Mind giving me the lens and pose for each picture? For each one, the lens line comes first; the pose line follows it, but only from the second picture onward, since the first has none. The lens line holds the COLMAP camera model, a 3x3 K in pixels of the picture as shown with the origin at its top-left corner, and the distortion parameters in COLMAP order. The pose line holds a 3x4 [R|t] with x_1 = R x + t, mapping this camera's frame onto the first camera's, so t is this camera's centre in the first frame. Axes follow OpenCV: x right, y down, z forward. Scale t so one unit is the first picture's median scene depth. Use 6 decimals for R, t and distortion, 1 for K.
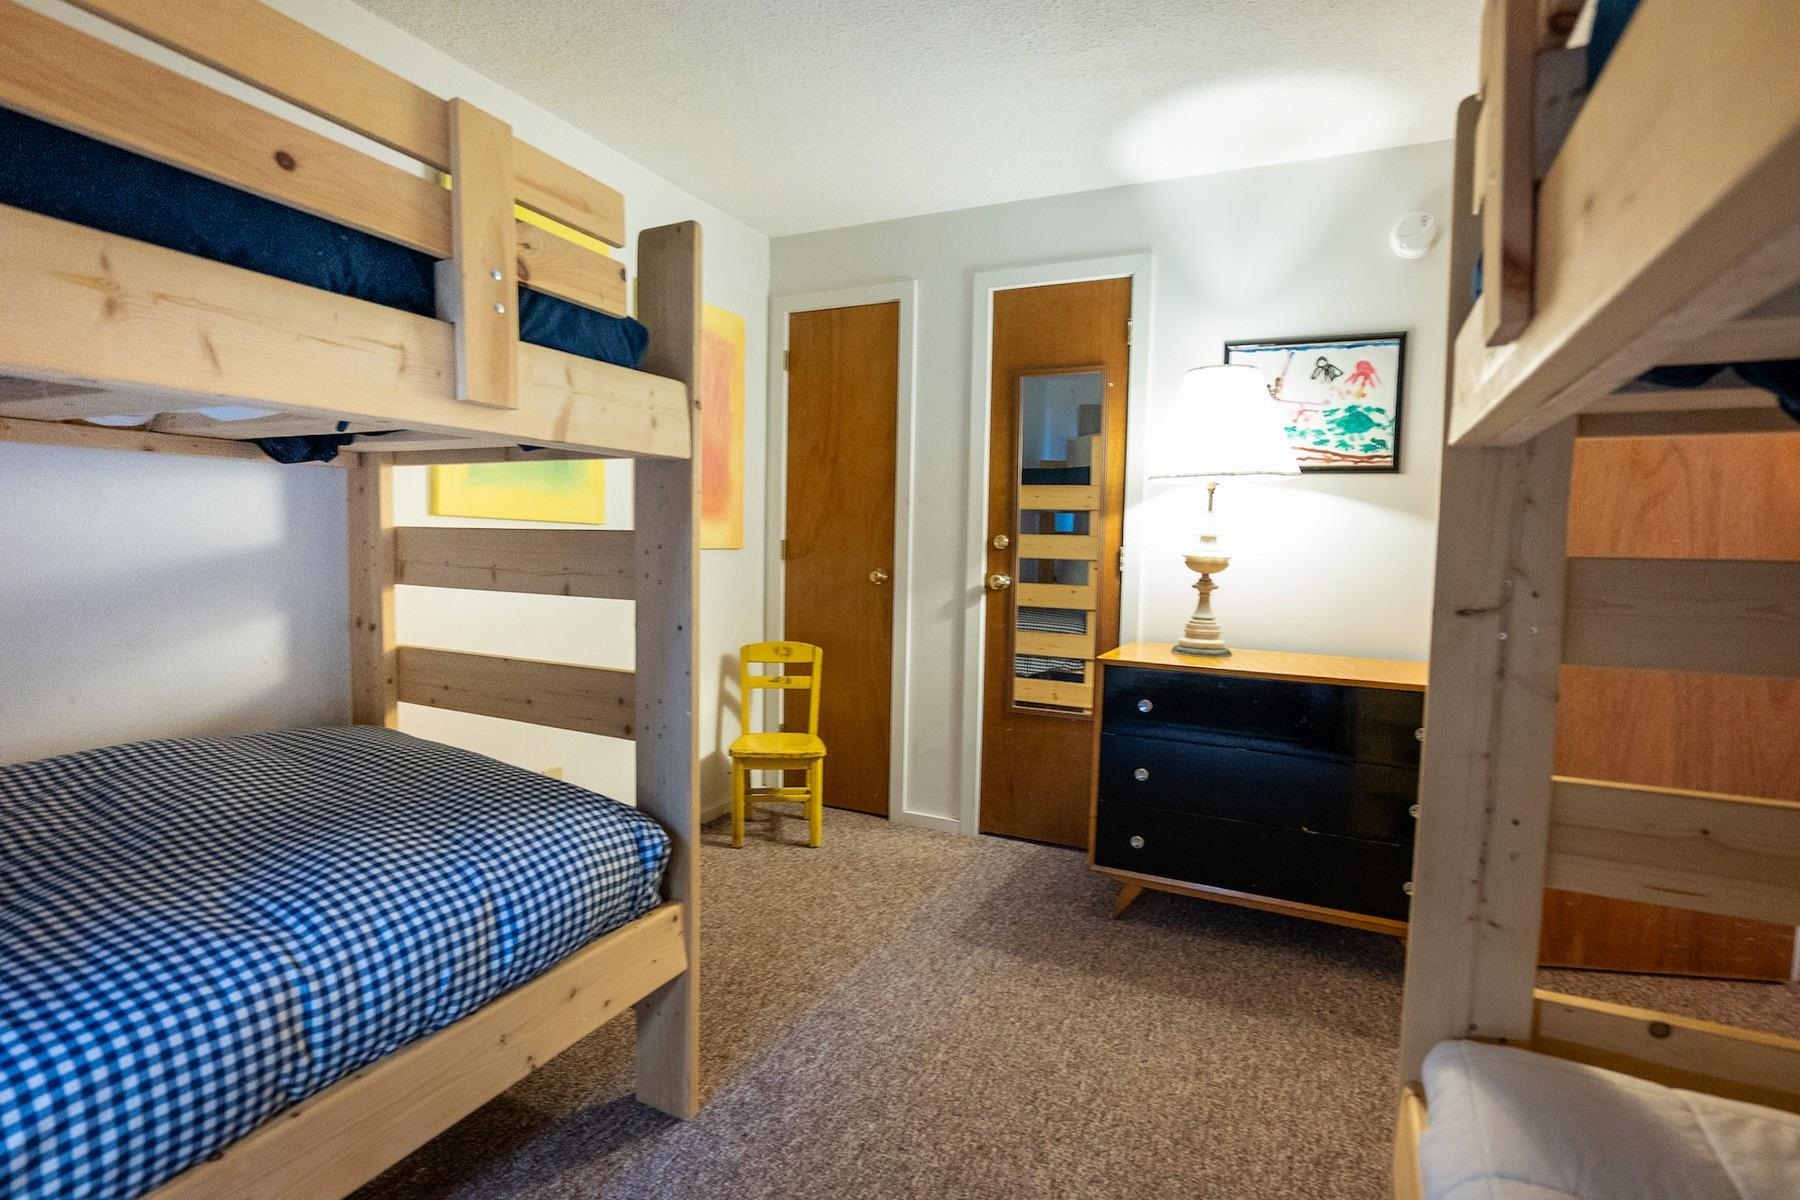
lens RADIAL K [[882.4, 0, 891.3], [0, 882.4, 597.3], [0, 0, 1]] dist [-0.043703, 0.019685]
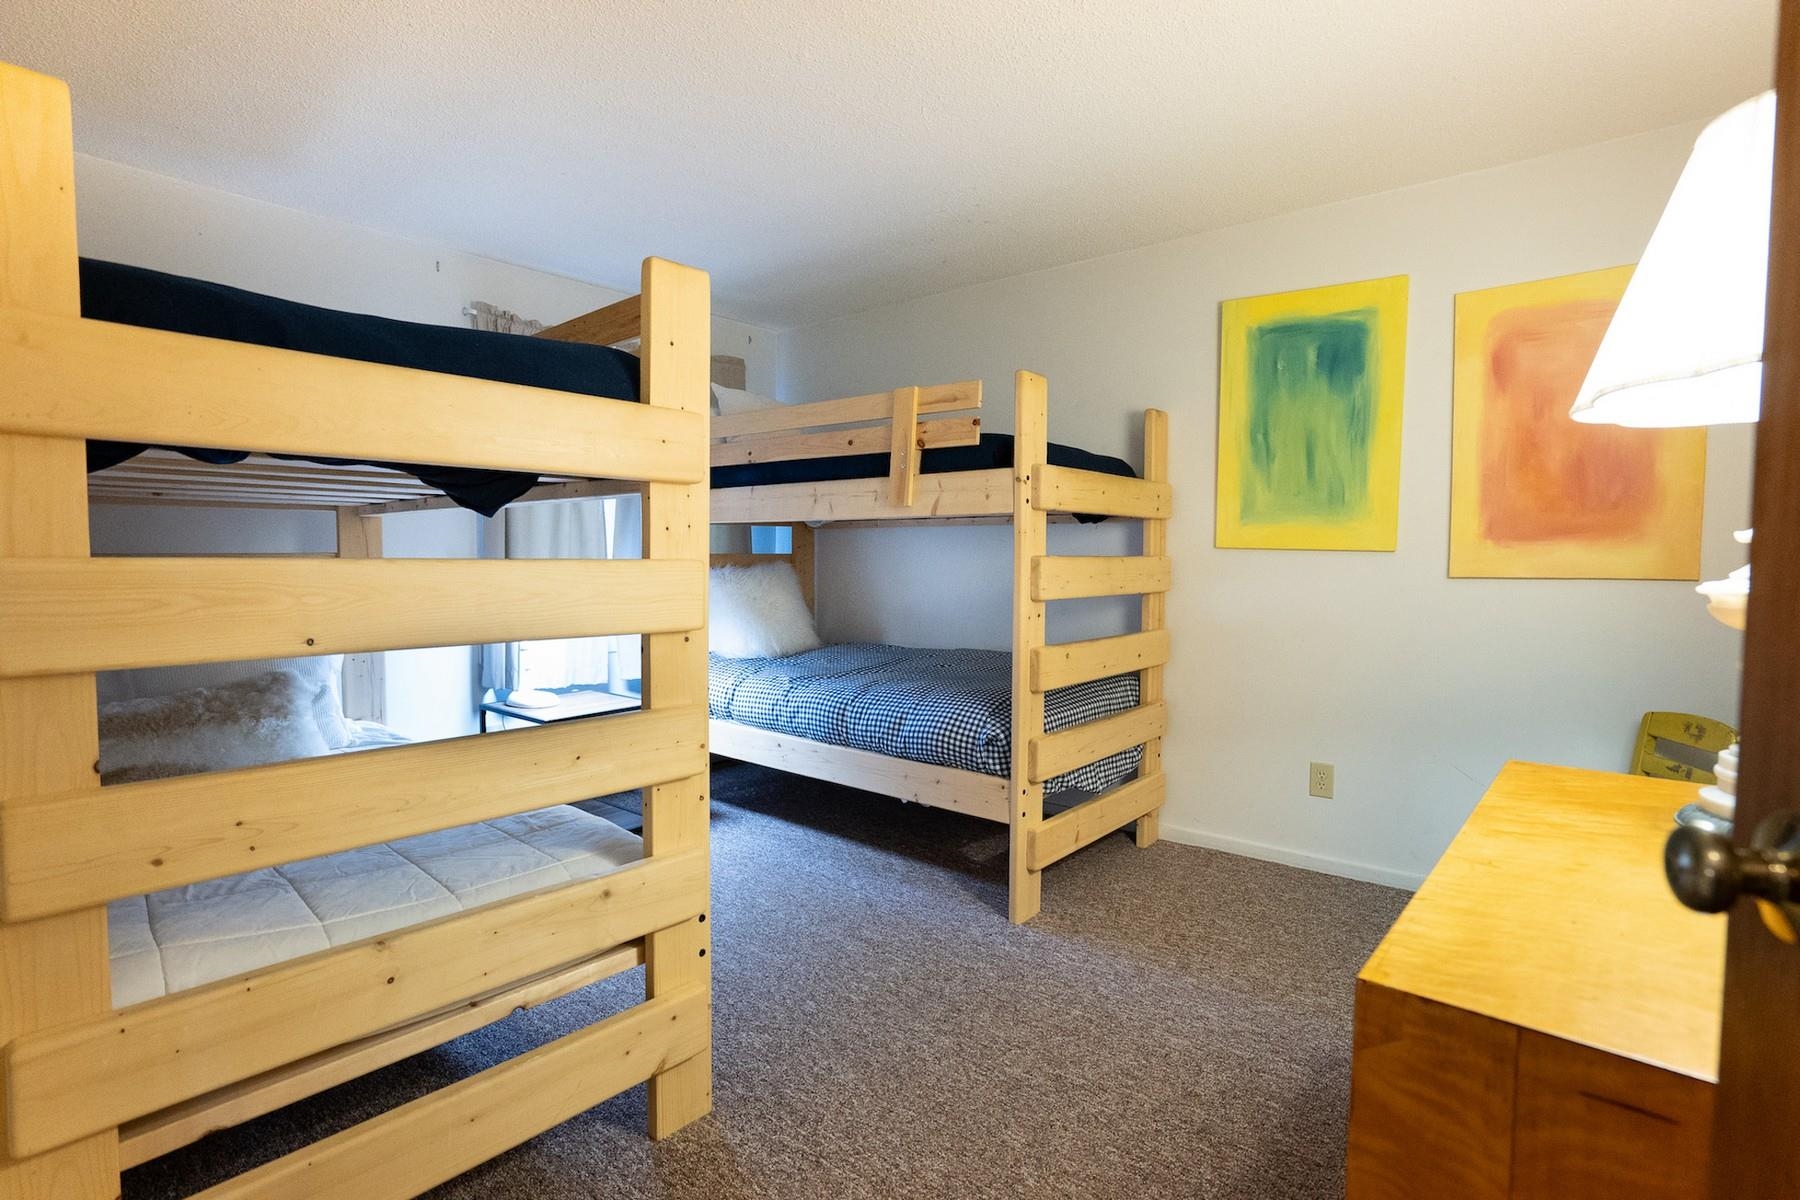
lens RADIAL K [[882.4, 0, 894.1], [0, 882.4, 594.8], [0, 0, 1]] dist [-0.043703, 0.019685]
pose [[-0.262228, 0.020203, -0.964794, 1.695122], [-0.074948, 0.996335, 0.041235, -0.062501], [0.962091, 0.083122, -0.259753, 1.437757]]
